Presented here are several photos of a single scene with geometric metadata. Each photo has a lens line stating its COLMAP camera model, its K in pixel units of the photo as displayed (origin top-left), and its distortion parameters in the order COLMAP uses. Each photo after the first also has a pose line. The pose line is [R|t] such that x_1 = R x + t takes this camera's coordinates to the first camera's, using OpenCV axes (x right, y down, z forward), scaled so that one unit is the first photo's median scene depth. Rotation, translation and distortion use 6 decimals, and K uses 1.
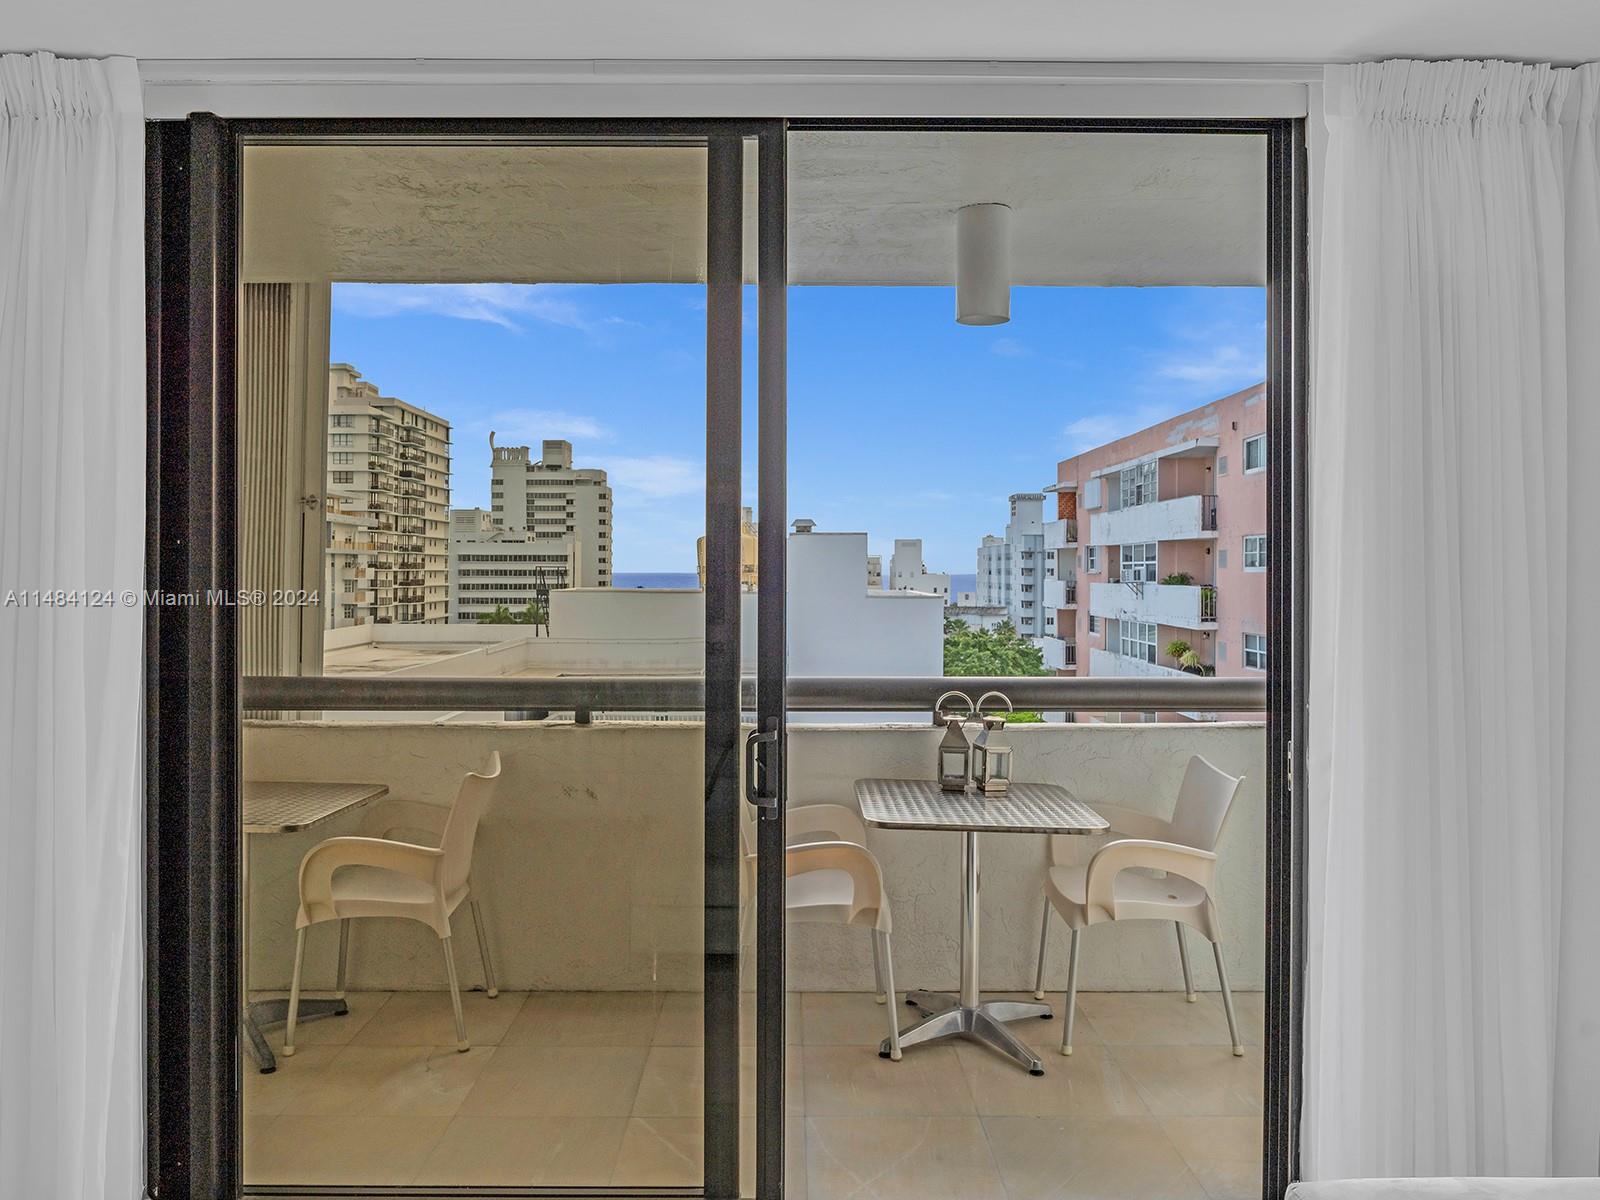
lens RADIAL K [[1187.7, 0, 800.0], [0, 1187.7, 600.0], [0, 0, 1]] dist [-0.013441, -0.001190]
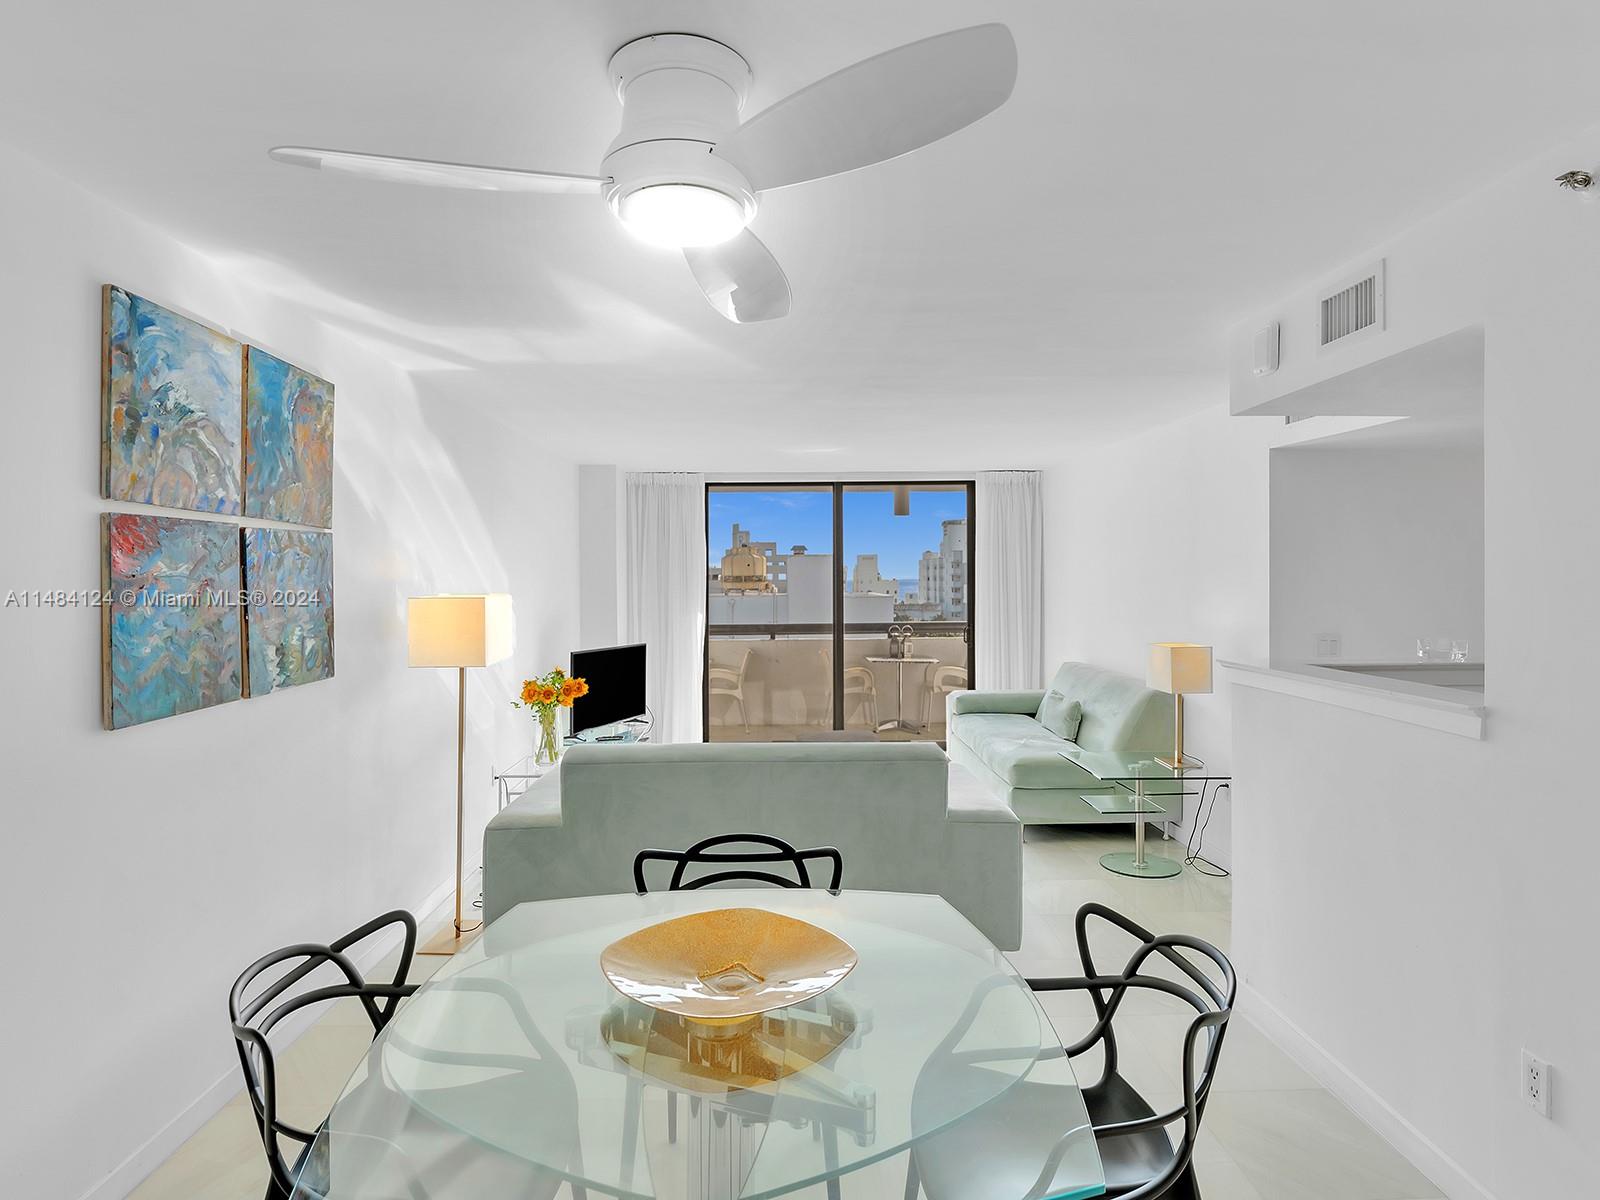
lens RADIAL K [[1230.6, 0, 797.5], [0, 1230.6, 679.2], [0, 0, 1]] dist [-0.000586, -0.000220]
pose [[0.999086, -0.014018, 0.040382, -0.056485], [0.011498, 0.998012, 0.061968, 0.002935], [-0.041170, -0.061447, 0.997261, -0.488123]]
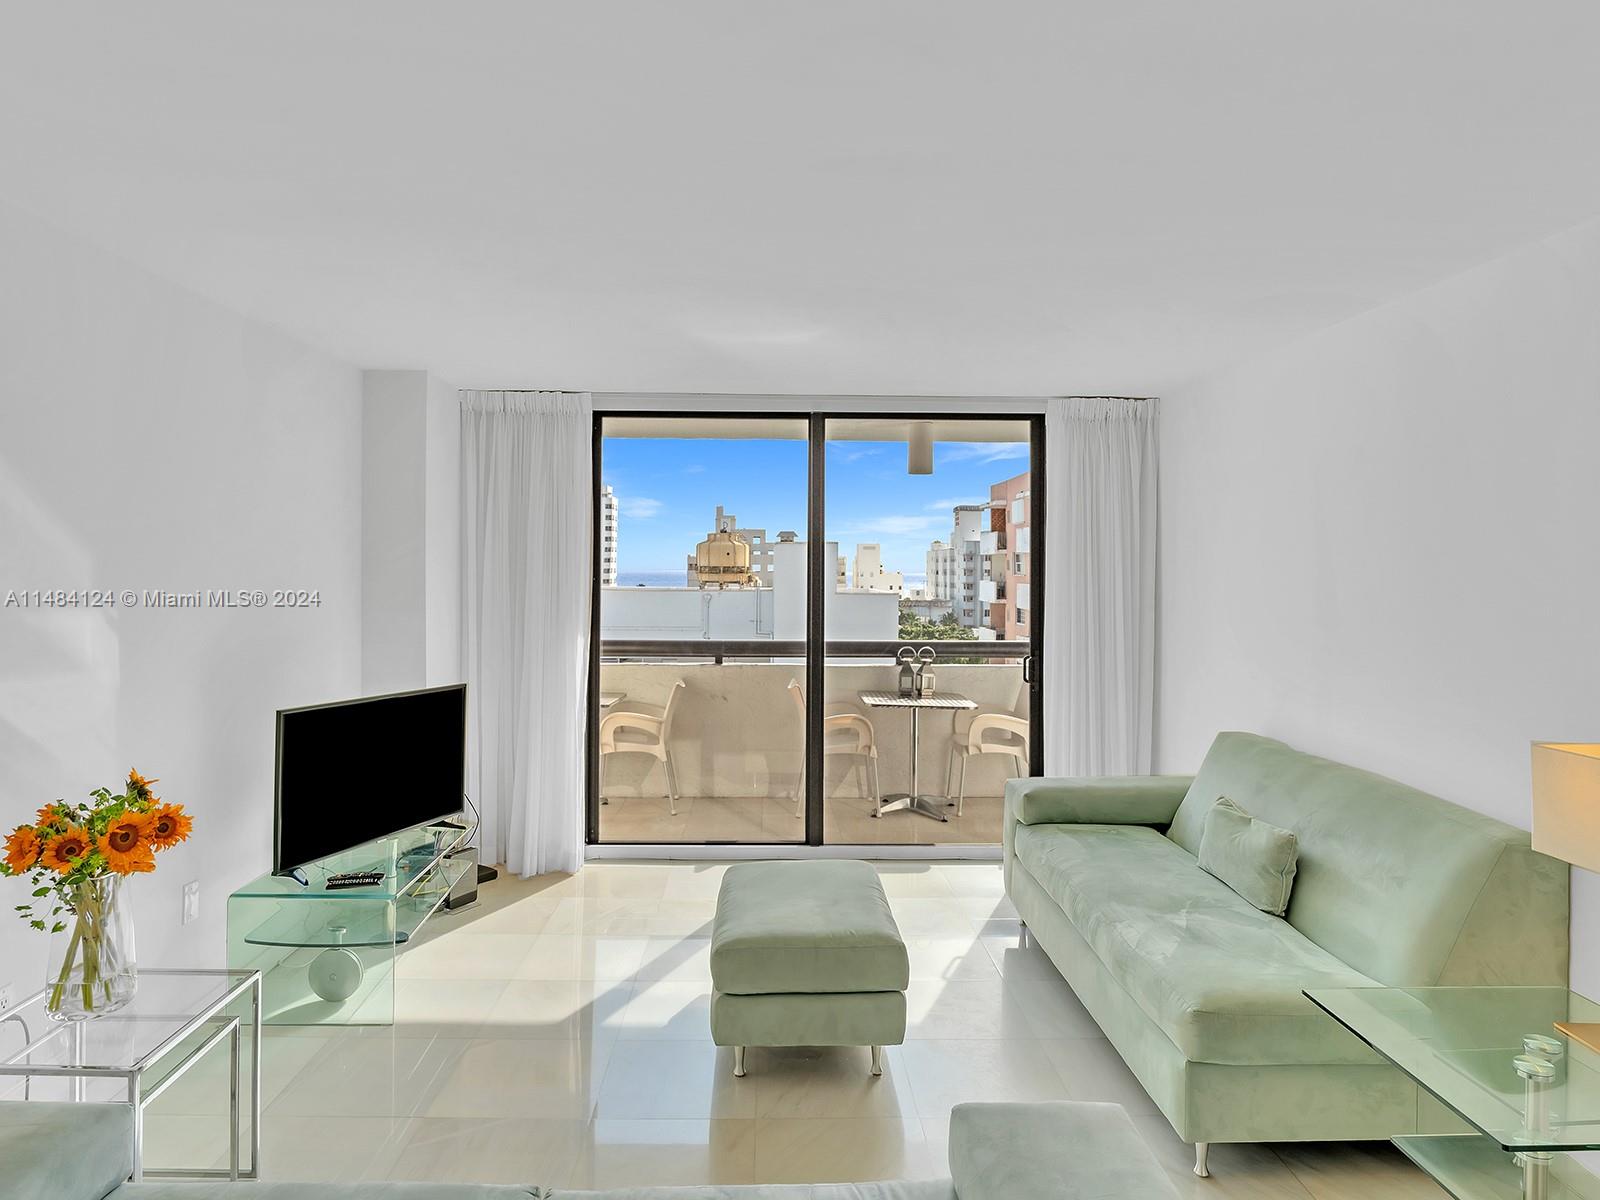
lens RADIAL K [[1187.7, 0, 800.0], [0, 1187.7, 600.0], [0, 0, 1]] dist [-0.013441, -0.001190]
pose [[0.999225, 0.002057, 0.039311, -0.028544], [-0.002291, 0.999980, 0.005925, -0.003078], [-0.039298, -0.006011, 0.999209, -0.220212]]
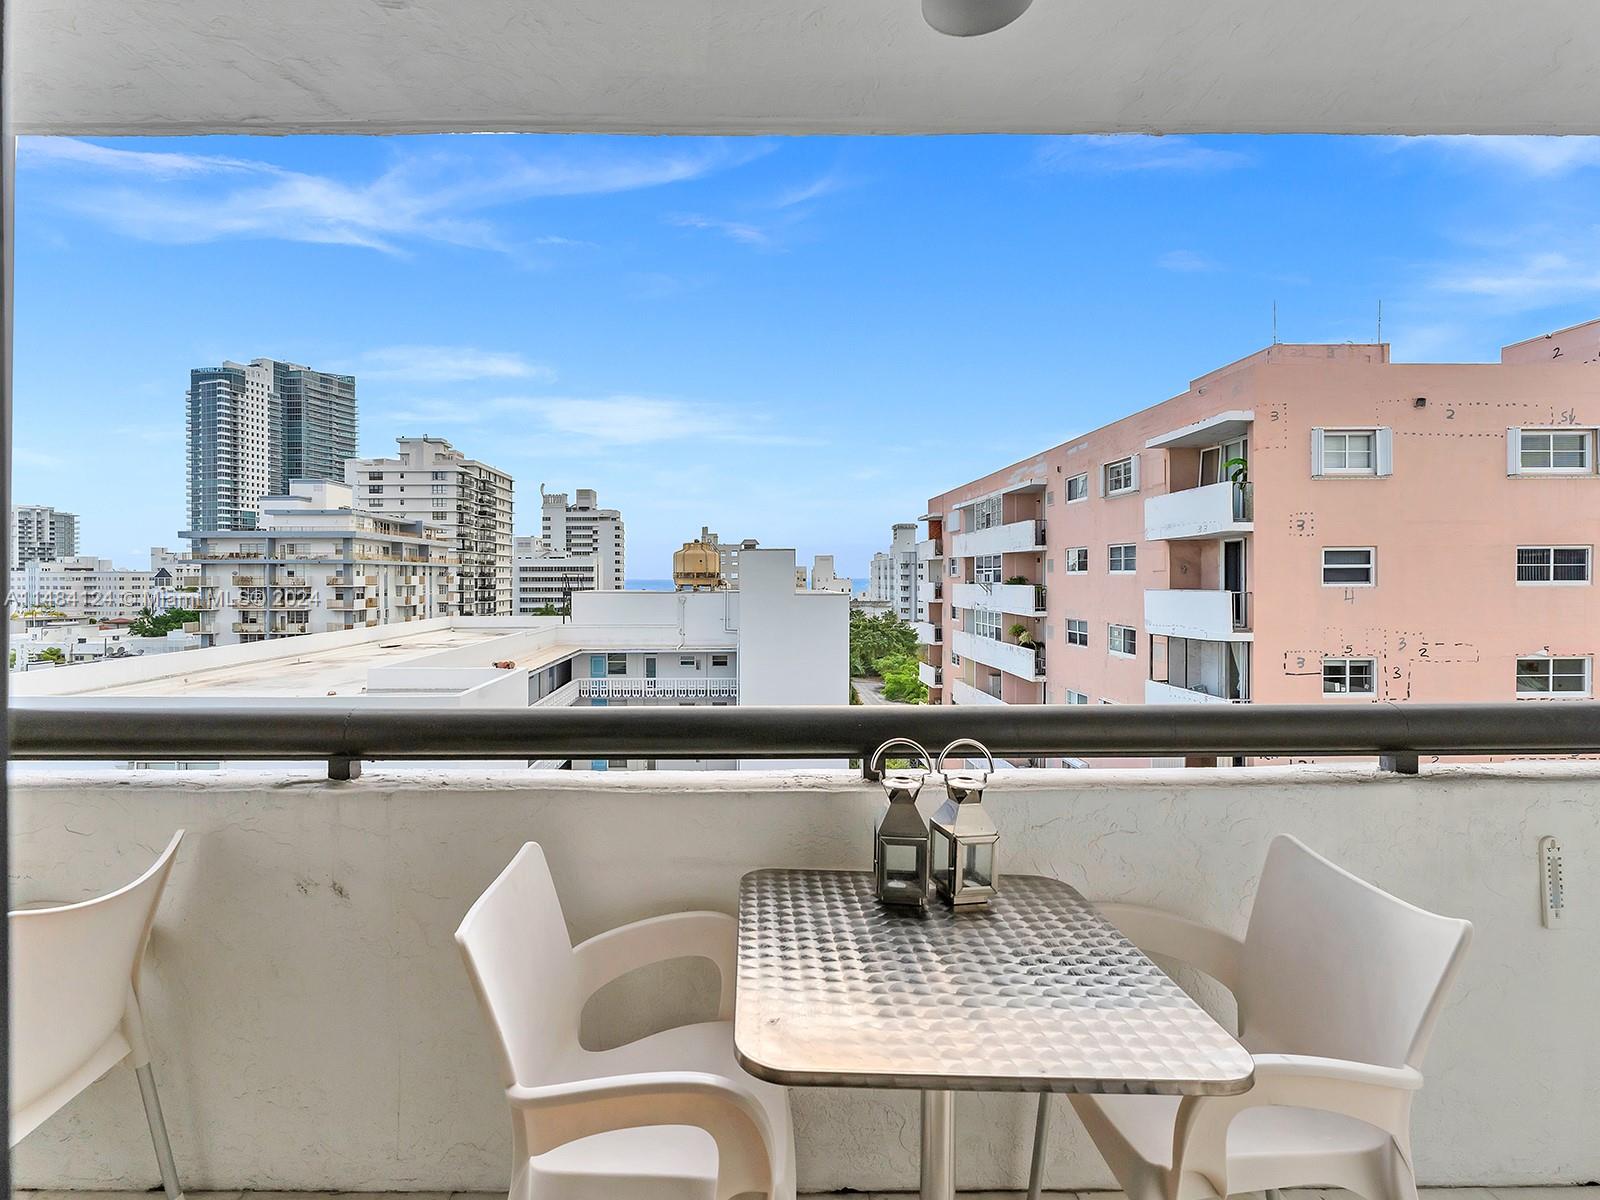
lens RADIAL K [[725.2, 0, 800.0], [0, 725.2, 600.0], [0, 0, 1]] dist [-0.000562, -0.000048]
pose [[0.998360, -0.006450, 0.056892, 0.012396], [0.006283, 0.999975, 0.003107, 0.001014], [-0.056911, -0.002745, 0.998376, 0.135504]]
